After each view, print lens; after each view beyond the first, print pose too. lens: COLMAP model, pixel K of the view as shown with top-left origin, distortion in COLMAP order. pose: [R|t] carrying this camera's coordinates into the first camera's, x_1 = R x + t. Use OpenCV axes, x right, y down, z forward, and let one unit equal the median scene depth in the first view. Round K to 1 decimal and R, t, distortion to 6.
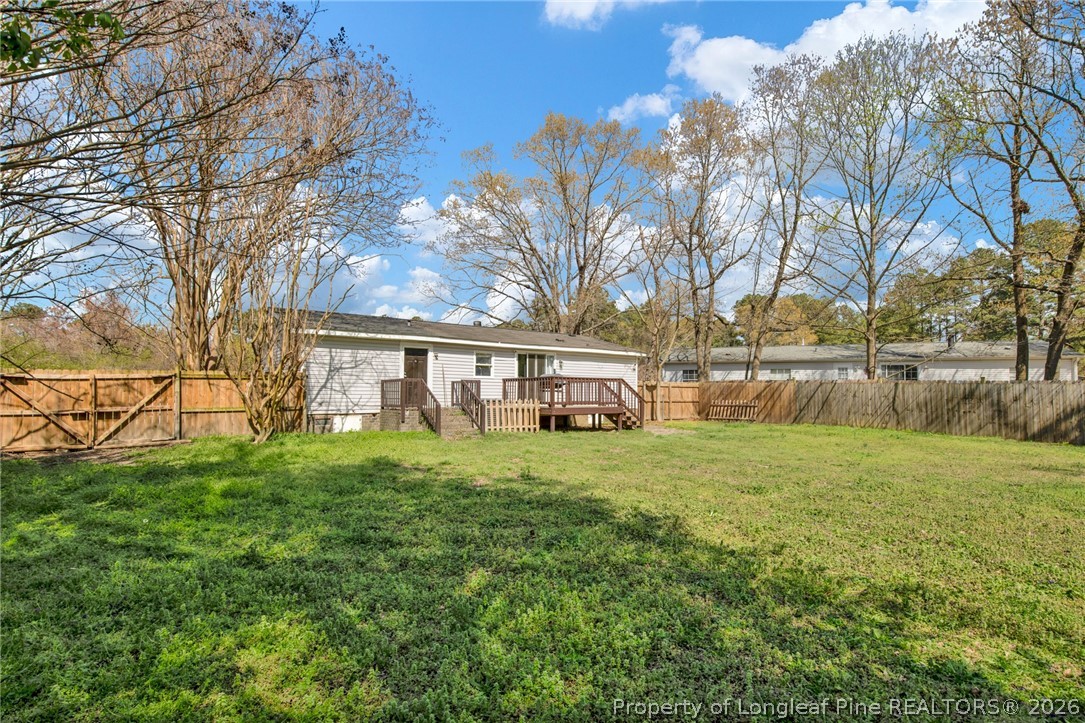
lens RADIAL K [[503.2, 0, 542.5], [0, 503.2, 361.5], [0, 0, 1]] dist [0.001104, 0.000347]
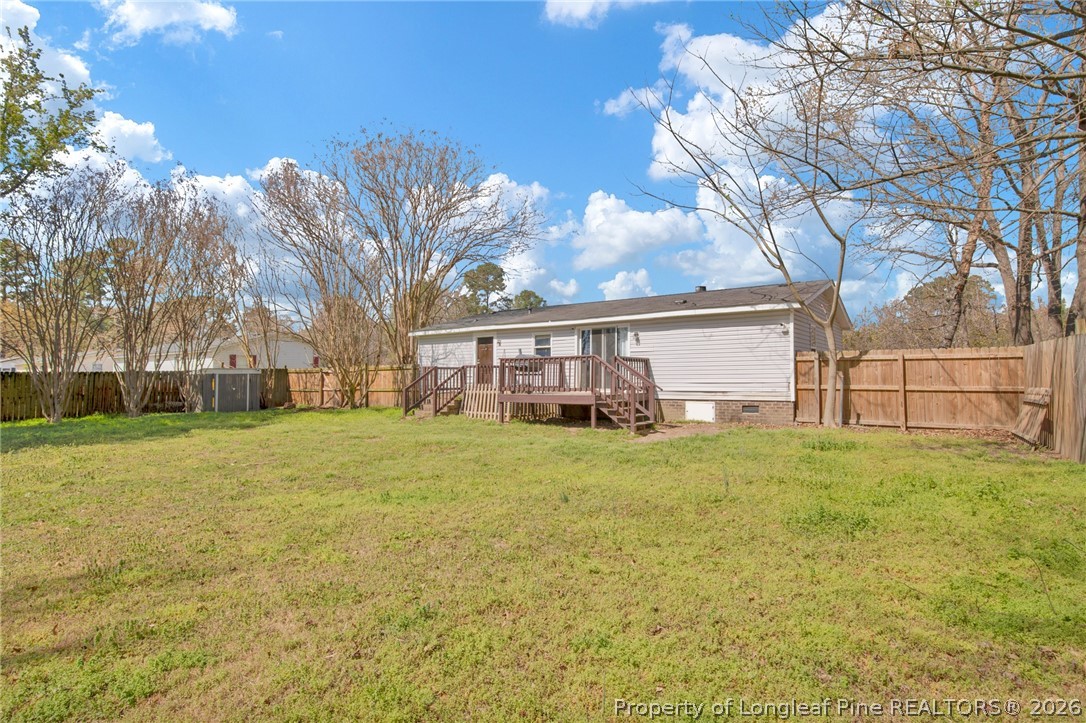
lens RADIAL K [[514.3, 0, 544.7], [0, 514.3, 371.8], [0, 0, 1]] dist [0.000969, 0.000252]
pose [[0.347967, -0.014061, -0.937401, 0.926585], [0.071154, 0.997400, 0.011452, 0.049952], [0.934803, -0.070685, 0.348063, 0.799401]]
